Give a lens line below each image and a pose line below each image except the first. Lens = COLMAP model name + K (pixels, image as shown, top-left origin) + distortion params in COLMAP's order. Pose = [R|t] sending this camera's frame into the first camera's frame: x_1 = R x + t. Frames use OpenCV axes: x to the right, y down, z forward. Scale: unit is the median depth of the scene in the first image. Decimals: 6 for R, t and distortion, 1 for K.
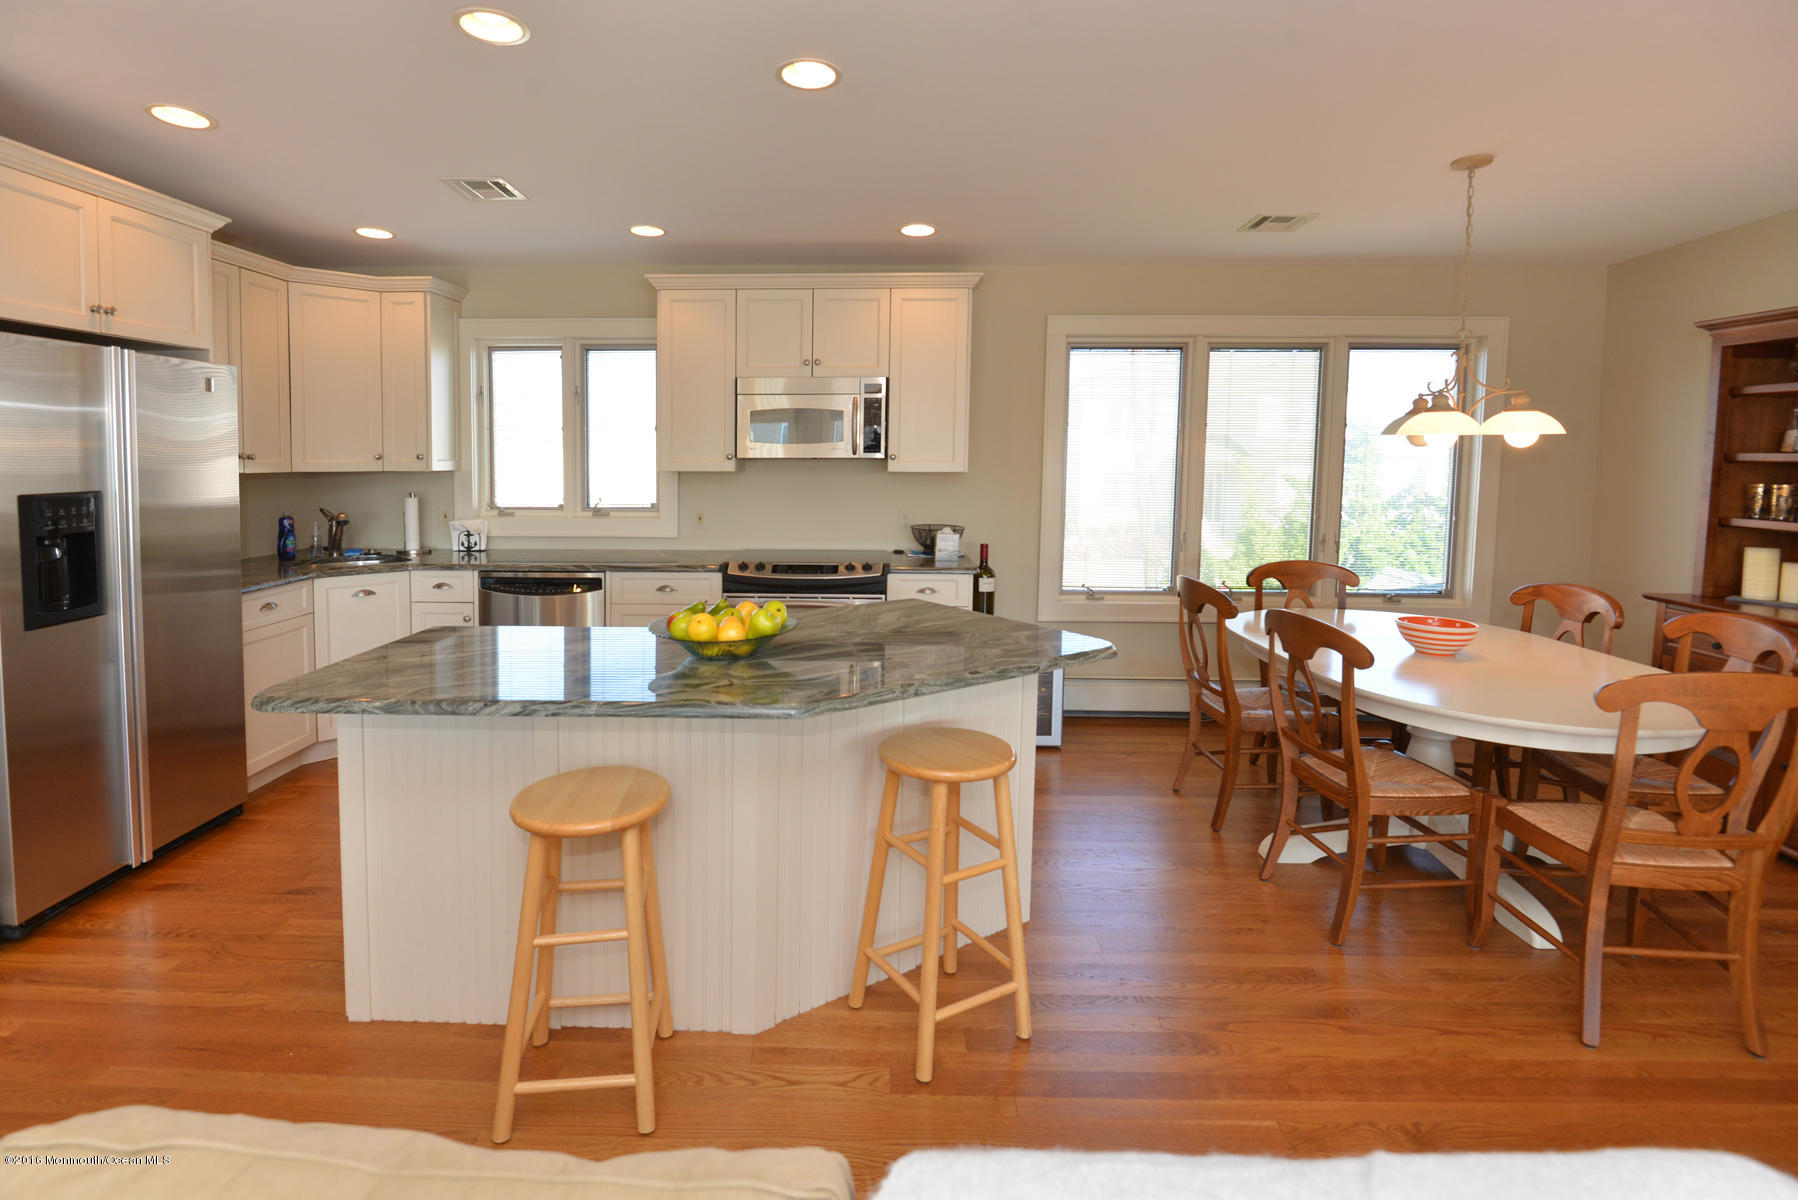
lens RADIAL K [[831.0, 0, 872.5], [0, 831.0, 512.3], [0, 0, 1]] dist [-0.008303, -0.000139]
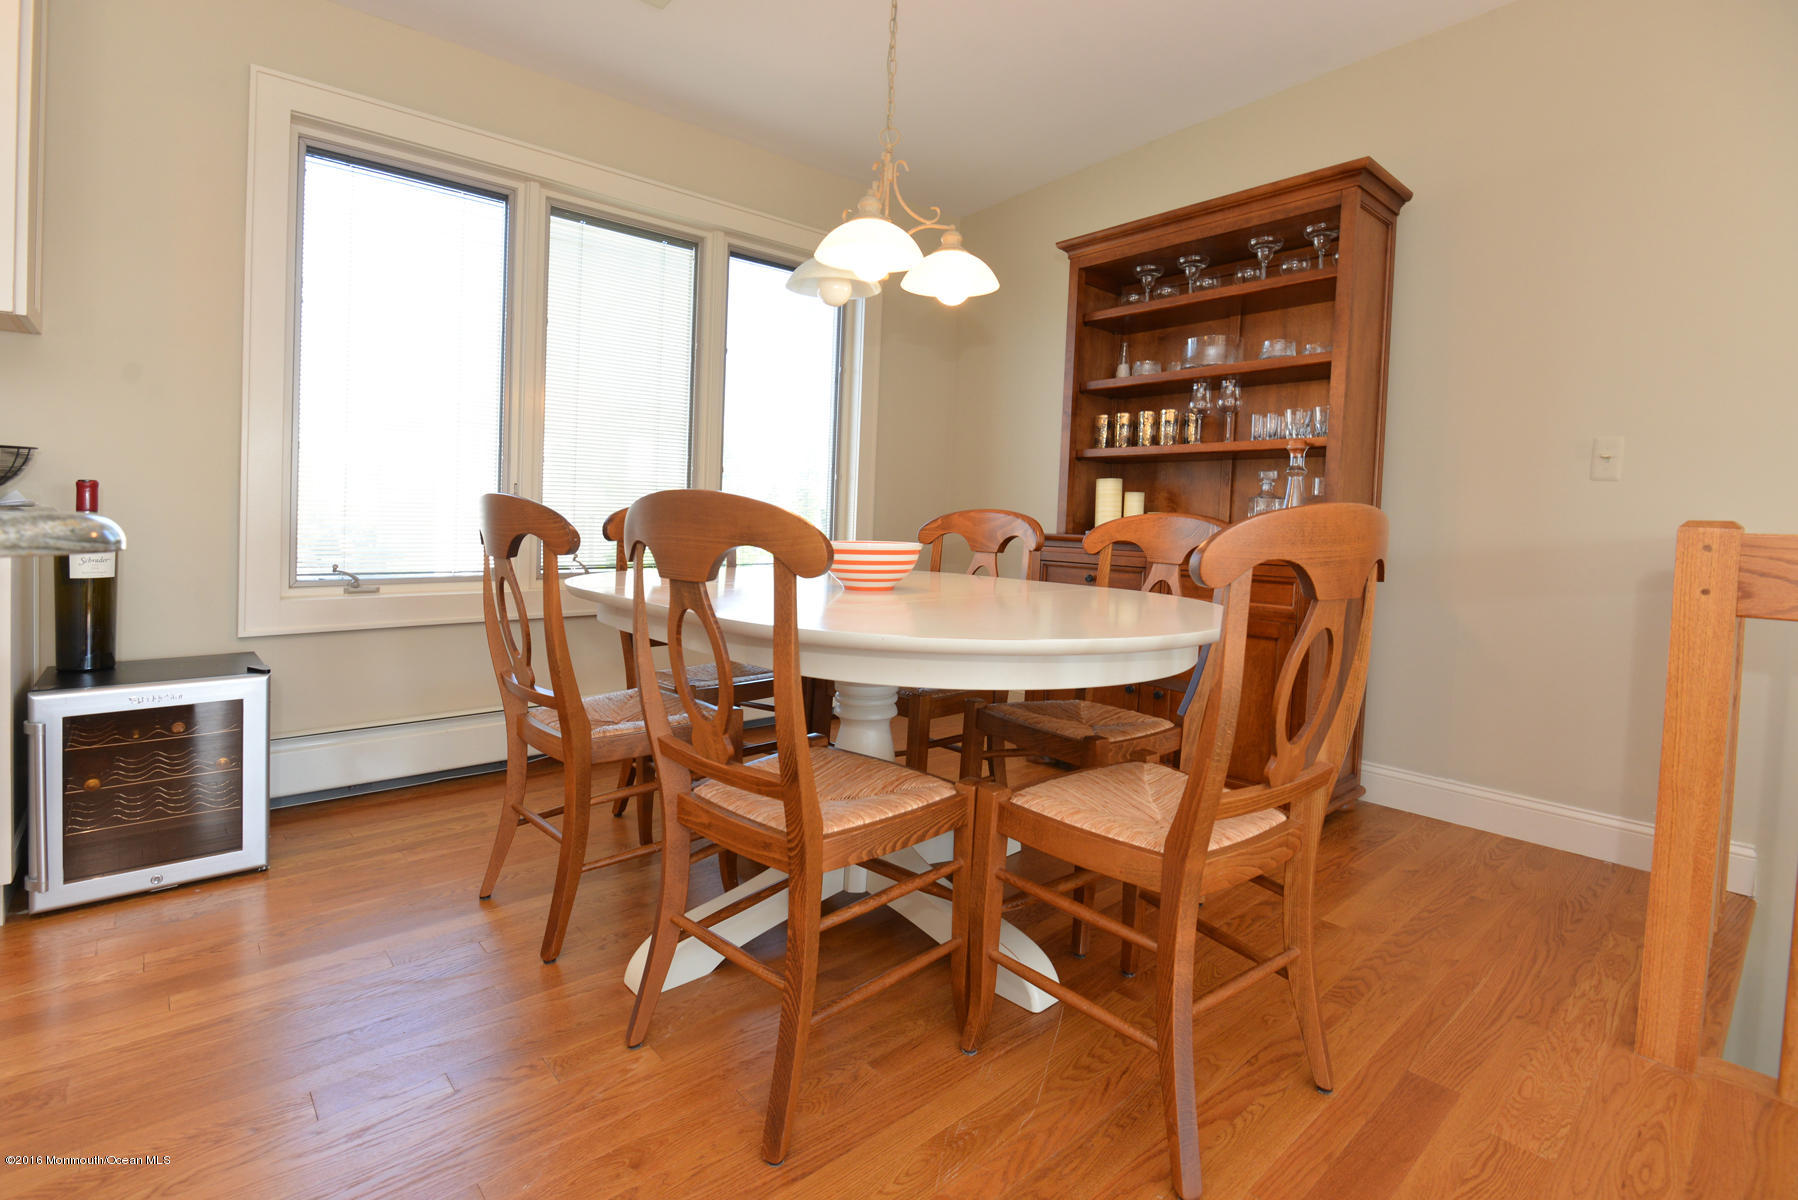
lens RADIAL K [[831.0, 0, 872.5], [0, 831.0, 512.3], [0, 0, 1]] dist [-0.008303, -0.000139]
pose [[0.752351, 0.011829, 0.658656, 0.218448], [0.033056, 0.997901, -0.055679, 0.132731], [-0.657933, 0.063663, 0.750381, 0.449201]]
